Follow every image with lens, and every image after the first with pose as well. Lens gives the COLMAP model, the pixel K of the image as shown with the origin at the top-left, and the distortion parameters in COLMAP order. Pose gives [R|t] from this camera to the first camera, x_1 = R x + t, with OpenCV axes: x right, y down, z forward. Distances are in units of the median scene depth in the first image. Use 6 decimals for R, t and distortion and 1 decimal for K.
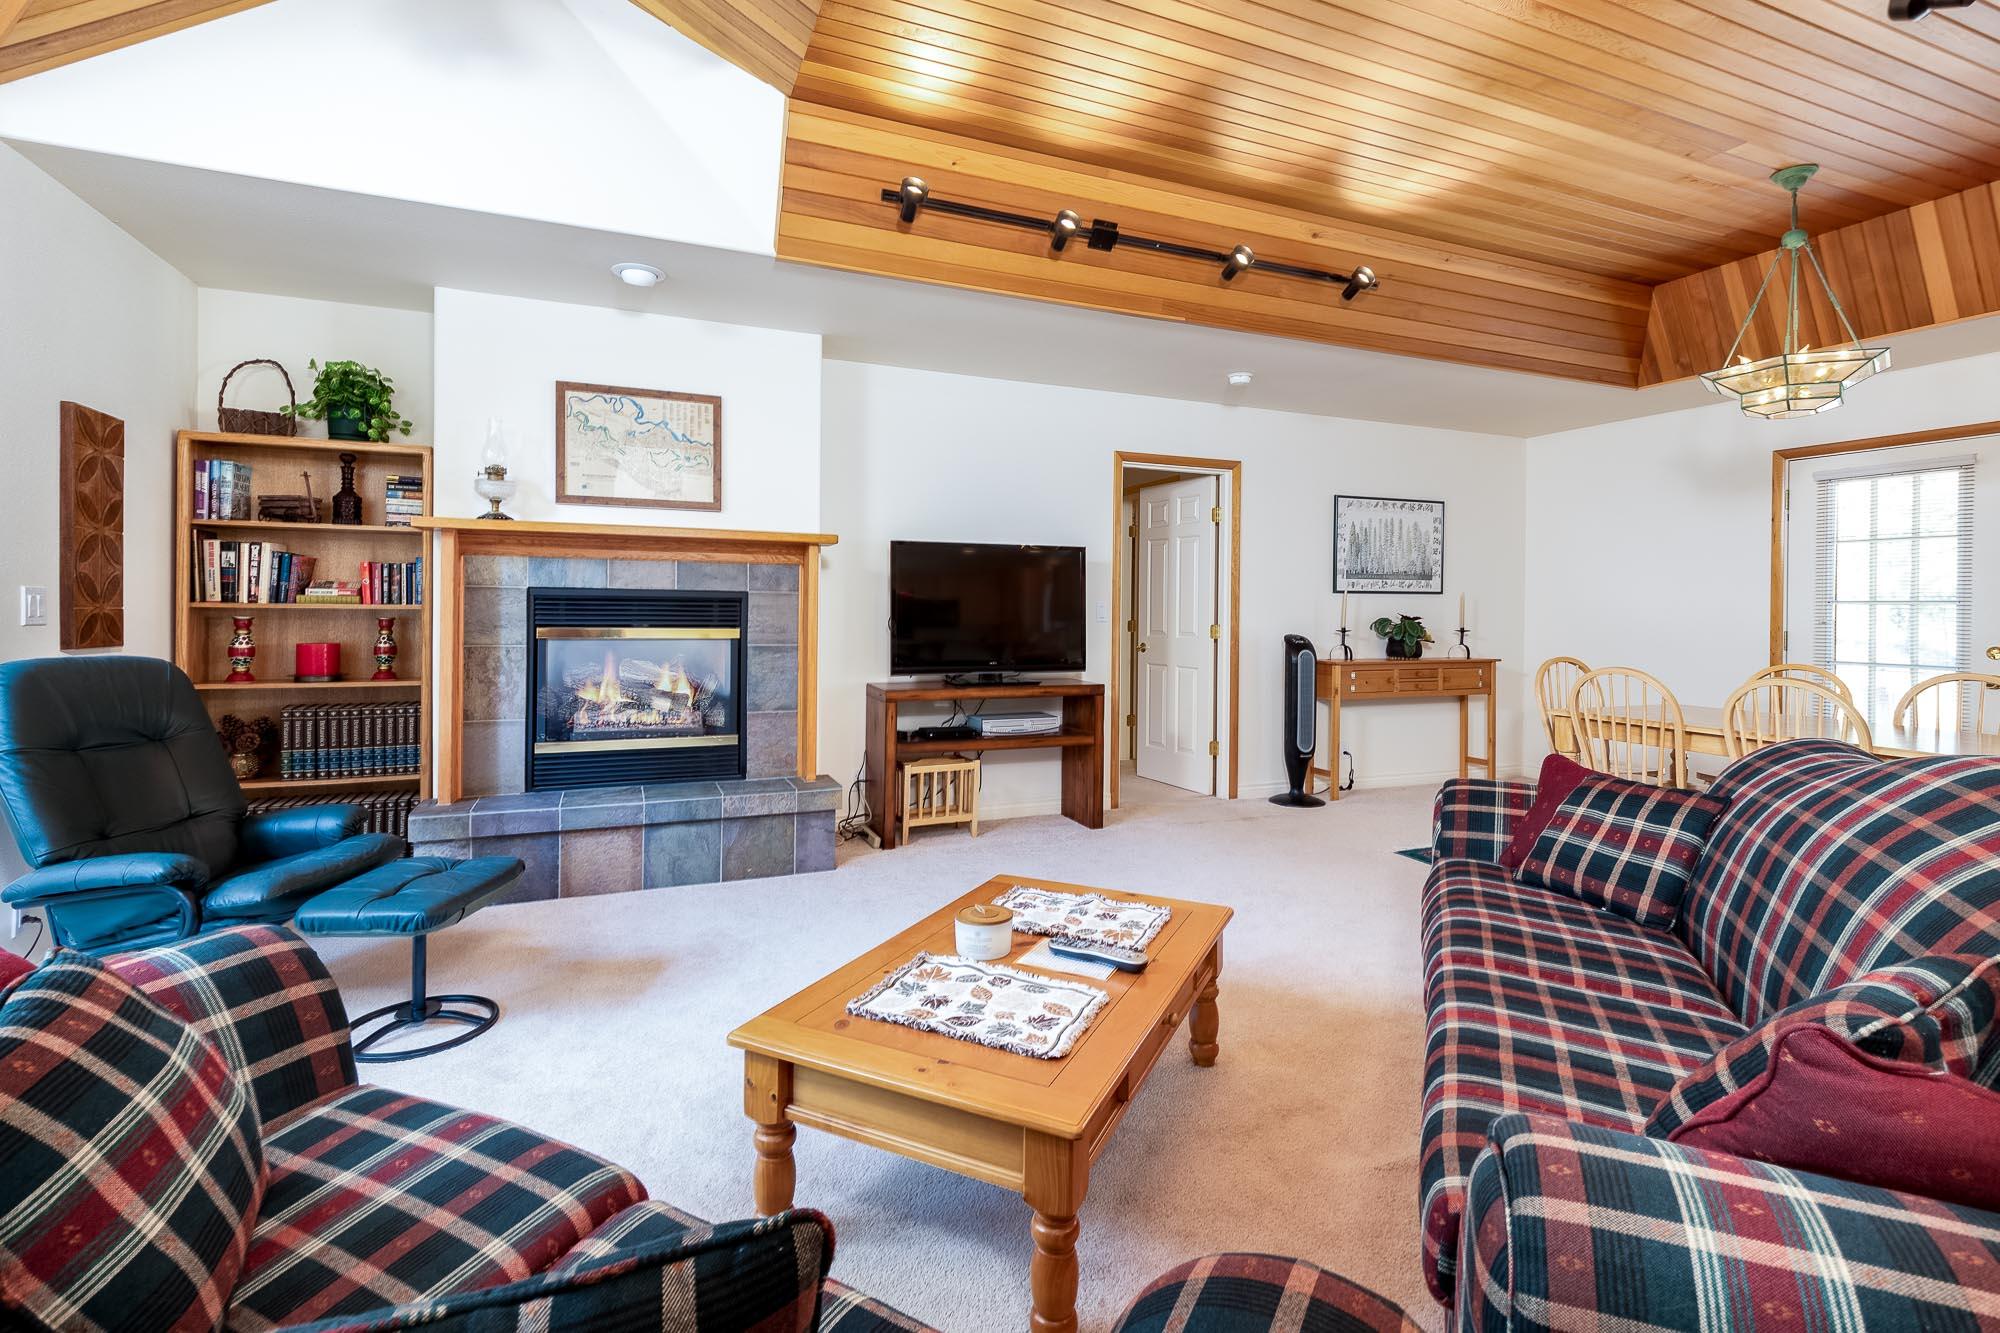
lens RADIAL K [[914.4, 0, 1008.1], [0, 914.4, 609.2], [0, 0, 1]] dist [0.012341, 0.000309]
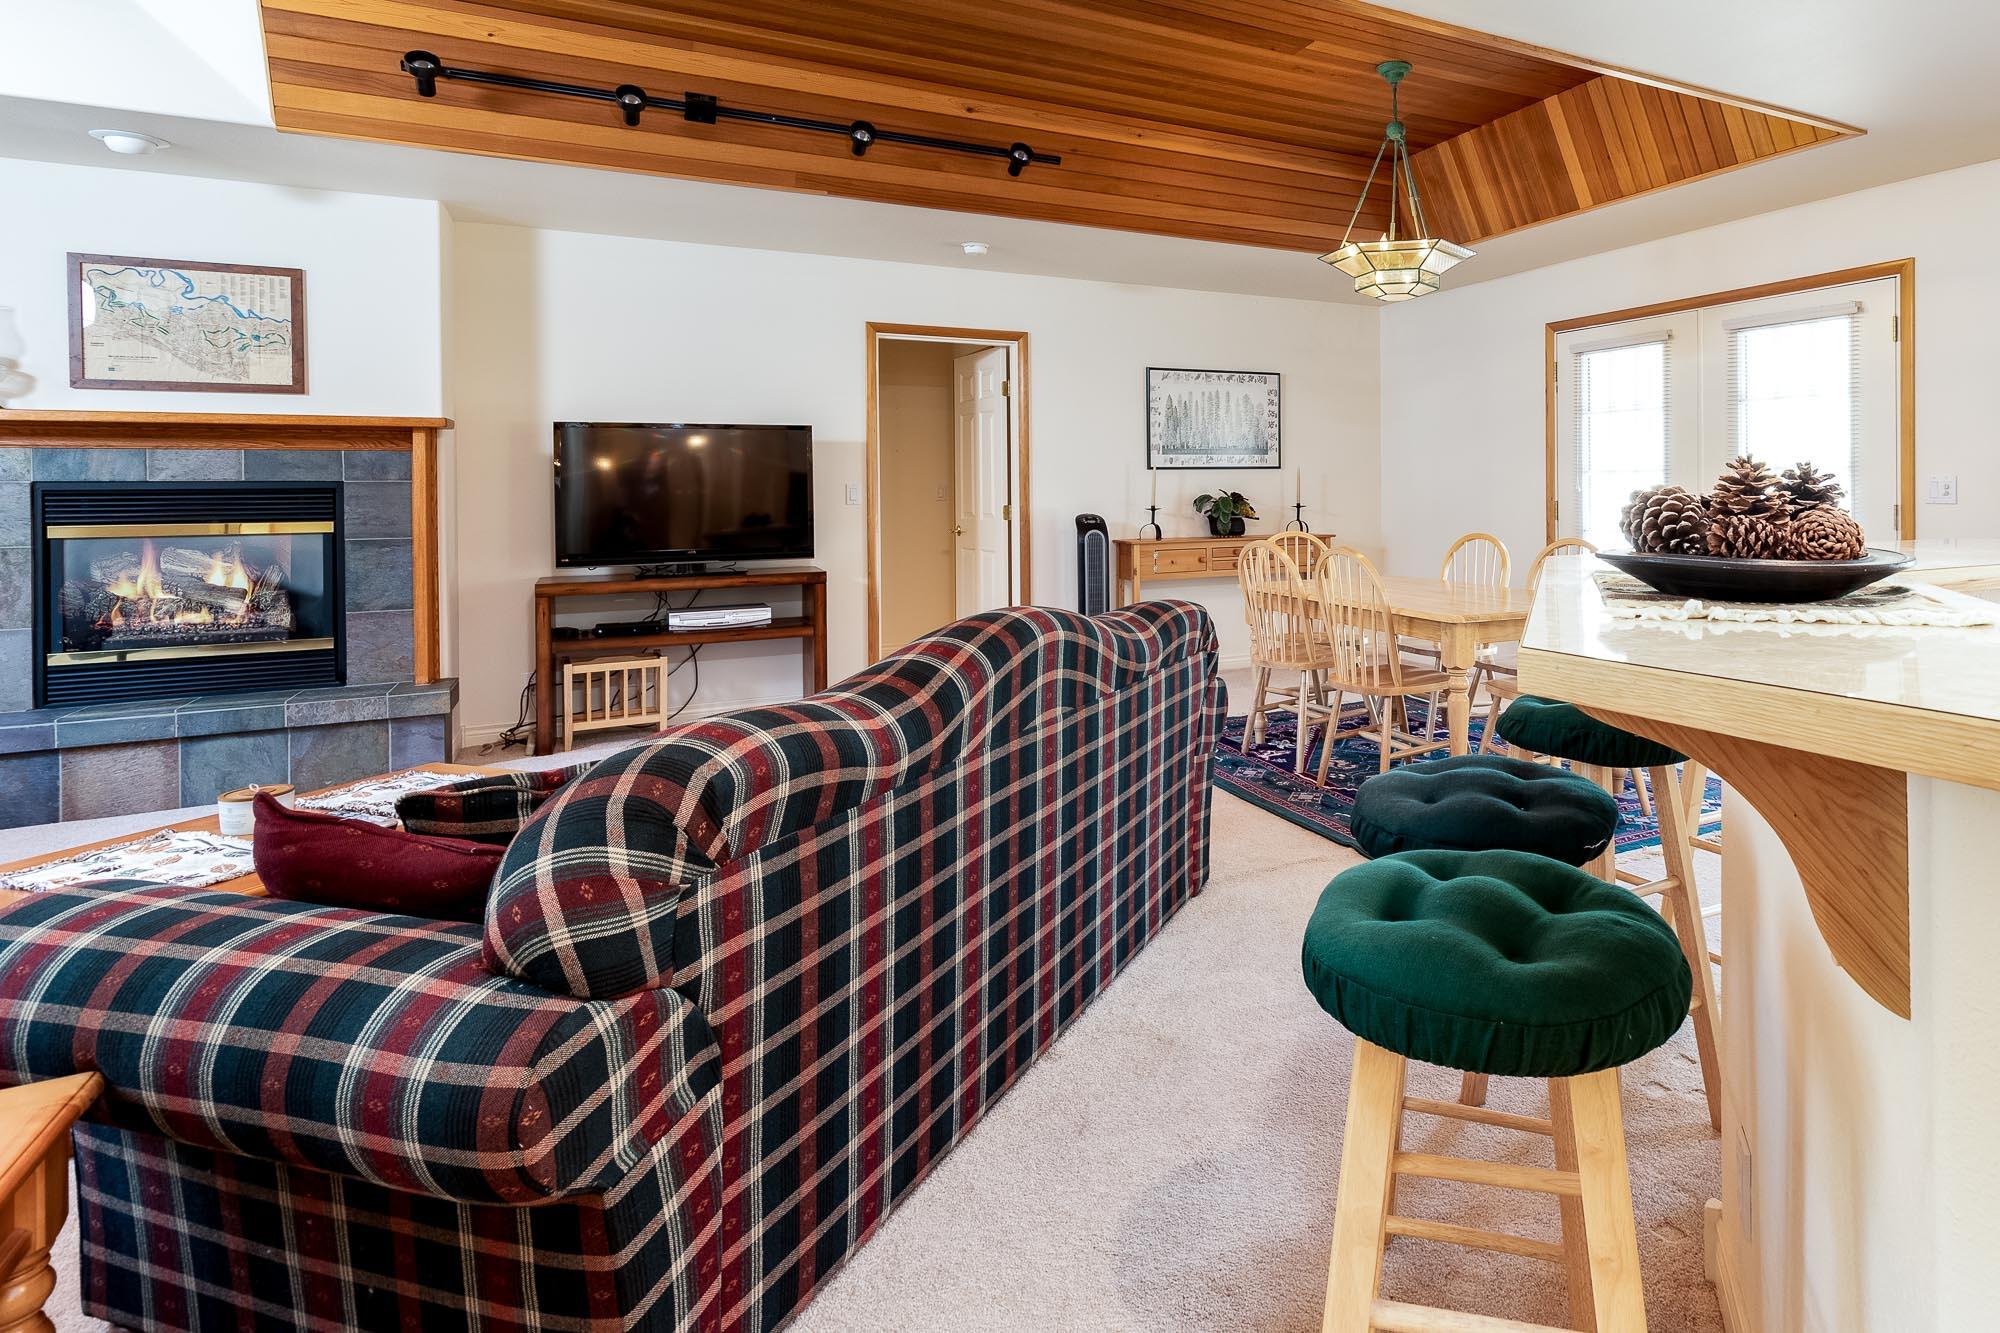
lens RADIAL K [[1069.5, 0, 1232.9], [0, 1069.5, 490.9], [0, 0, 1]] dist [0.000601, 0.002797]
pose [[0.991245, -0.020484, 0.130437, 0.466079], [0.020410, 0.999790, 0.001904, 0.006667], [-0.130449, 0.000775, 0.991455, -0.183399]]
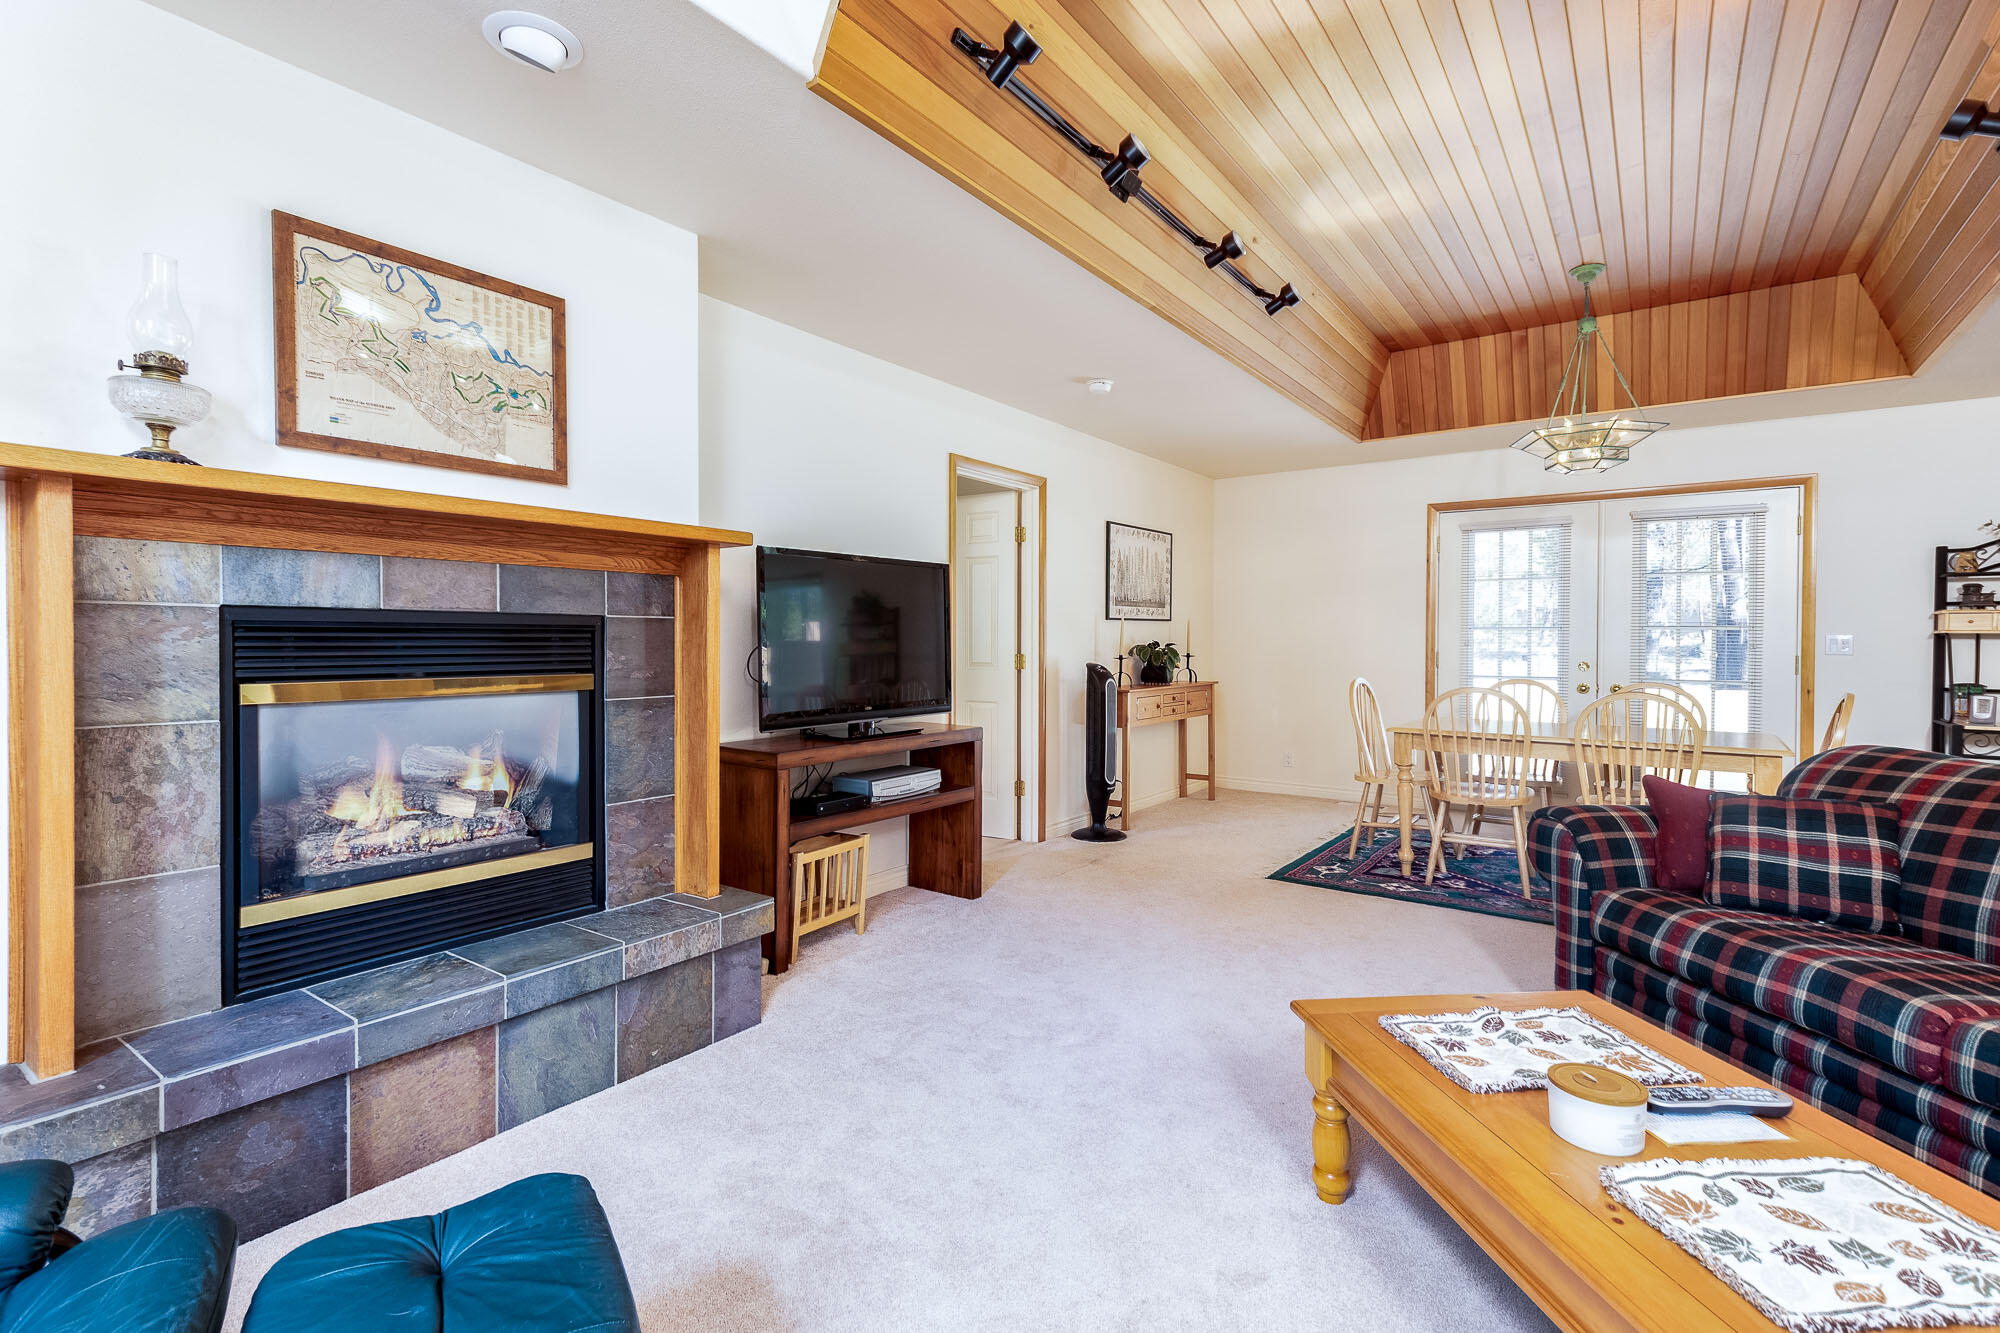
lens RADIAL K [[922.7, 0, 1000.1], [0, 922.7, 648.8], [0, 0, 1]] dist [0.009119, 0.000084]
pose [[0.862842, -0.013778, 0.505285, -0.378963], [0.007129, 0.999861, 0.015091, -0.004016], [-0.505423, -0.009419, 0.862820, 0.311500]]
